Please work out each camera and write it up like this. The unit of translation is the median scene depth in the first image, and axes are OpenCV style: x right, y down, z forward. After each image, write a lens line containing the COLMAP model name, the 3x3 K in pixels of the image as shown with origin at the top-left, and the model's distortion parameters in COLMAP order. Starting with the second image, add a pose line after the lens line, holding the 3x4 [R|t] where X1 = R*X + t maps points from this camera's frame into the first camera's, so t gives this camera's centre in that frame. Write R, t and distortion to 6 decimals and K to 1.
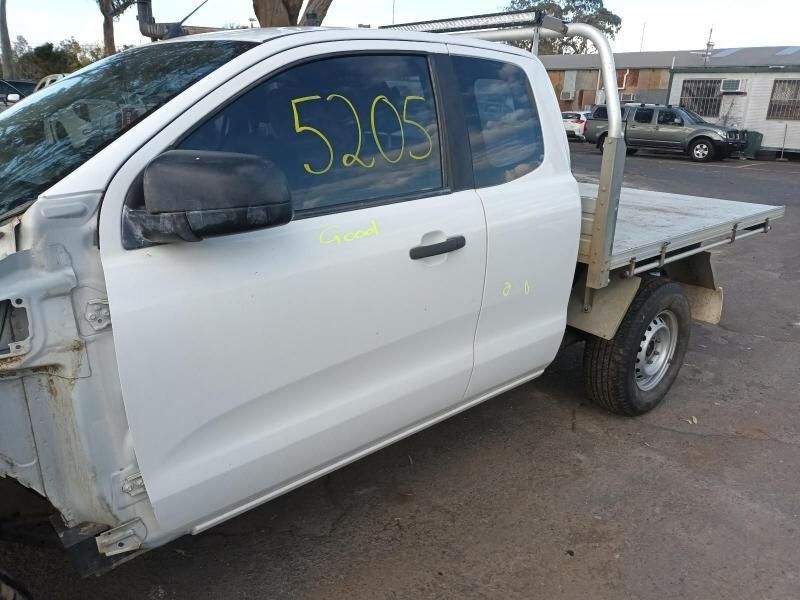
lens RADIAL K [[592.4, 0, 400.0], [0, 592.4, 300.0], [0, 0, 1]] dist [0.049268, -0.088418]
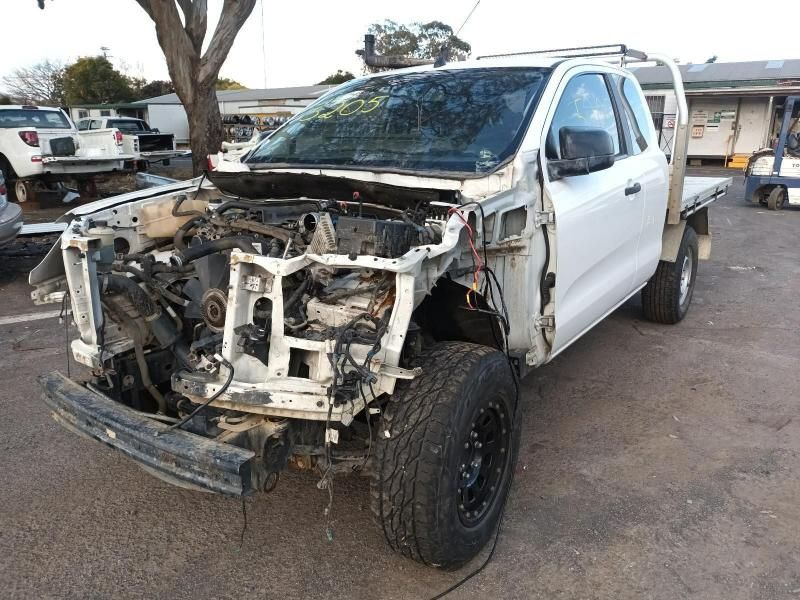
lens RADIAL K [[592.4, 0, 400.0], [0, 592.4, 300.0], [0, 0, 1]] dist [0.049268, -0.088418]
pose [[0.975212, -0.091212, 0.201598, -0.064921], [0.098811, 0.994714, -0.027935, 0.013902], [-0.197984, 0.047163, 0.979070, -0.032837]]
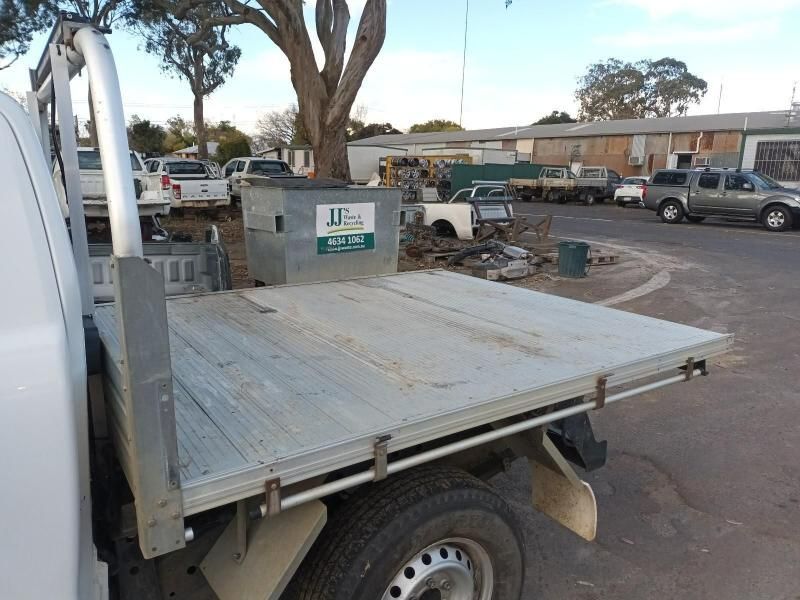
lens RADIAL K [[592.4, 0, 400.0], [0, 592.4, 300.0], [0, 0, 1]] dist [0.049268, -0.088418]
pose [[0.990397, 0.015795, -0.137345, 0.075097], [-0.030098, 0.994257, -0.102702, -0.022971], [0.134934, 0.105850, 0.985185, 0.066616]]
